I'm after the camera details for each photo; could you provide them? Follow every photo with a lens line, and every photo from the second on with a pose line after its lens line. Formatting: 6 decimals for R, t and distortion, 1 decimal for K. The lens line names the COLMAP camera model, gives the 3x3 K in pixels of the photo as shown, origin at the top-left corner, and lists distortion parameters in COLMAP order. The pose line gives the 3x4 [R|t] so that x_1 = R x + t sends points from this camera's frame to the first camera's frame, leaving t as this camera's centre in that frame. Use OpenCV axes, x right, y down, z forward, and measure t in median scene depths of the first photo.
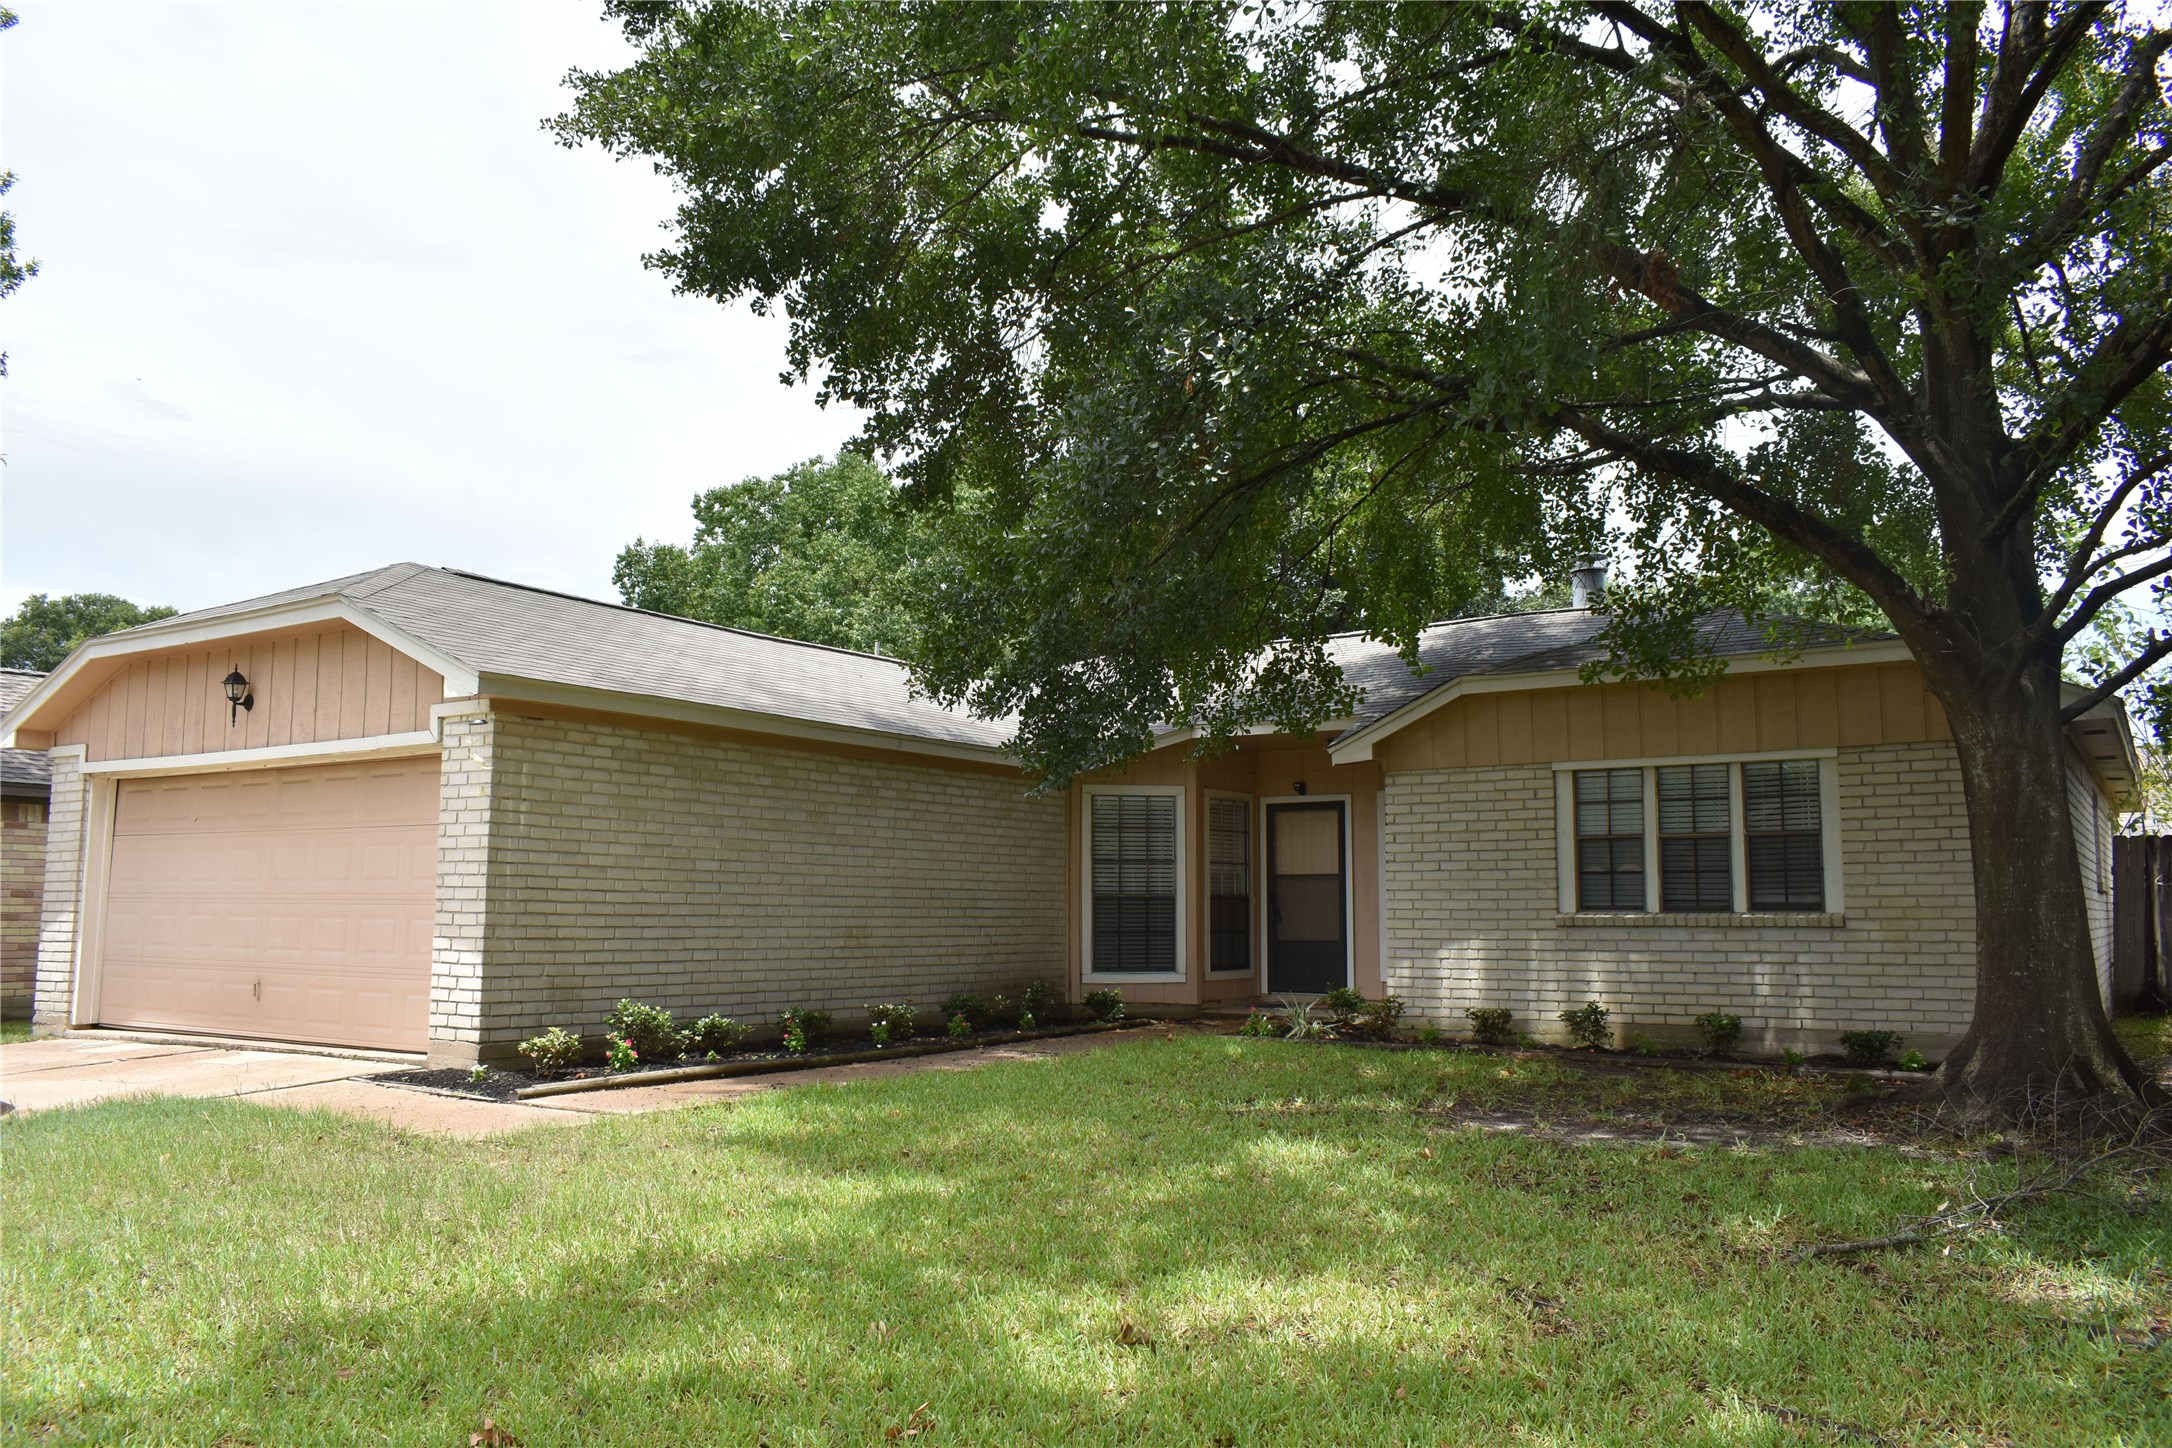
lens RADIAL K [[1702.9, 0, 1087.0], [0, 1702.9, 722.8], [0, 0, 1]] dist [-0.007027, -0.001978]
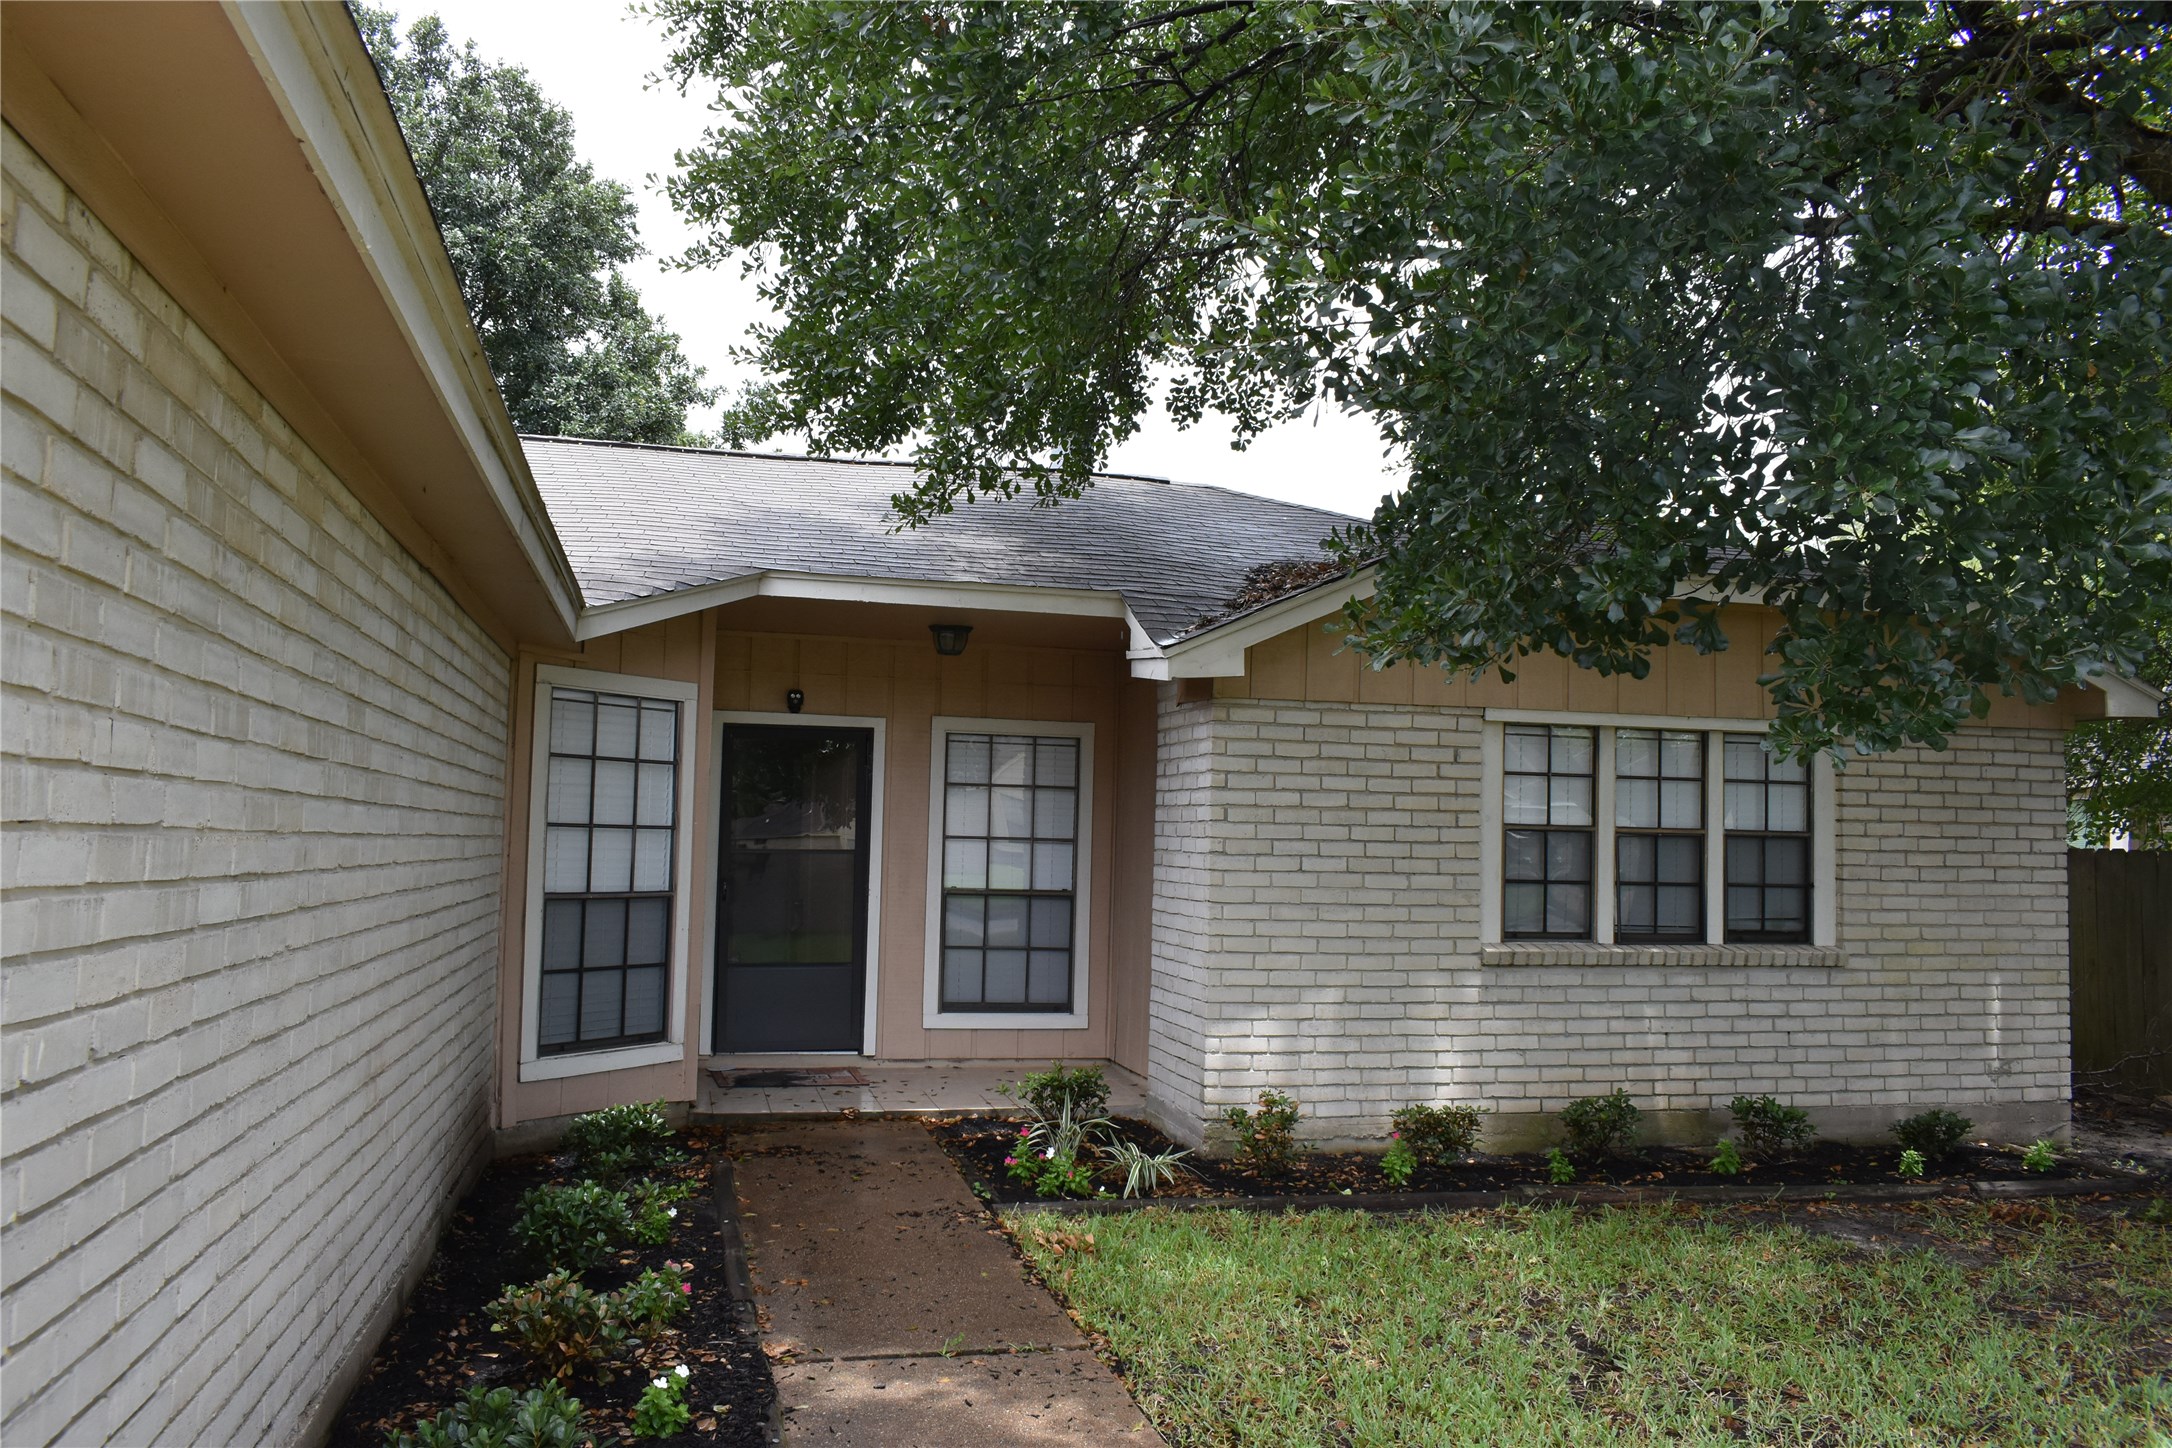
lens RADIAL K [[1702.9, 0, 1086.5], [0, 1702.9, 728.5], [0, 0, 1]] dist [-0.007027, -0.001978]
pose [[0.672518, 0.064083, 0.737301, -0.293018], [-0.103957, 0.994546, 0.008381, 0.040774], [-0.732743, -0.082285, 0.675512, 0.673319]]
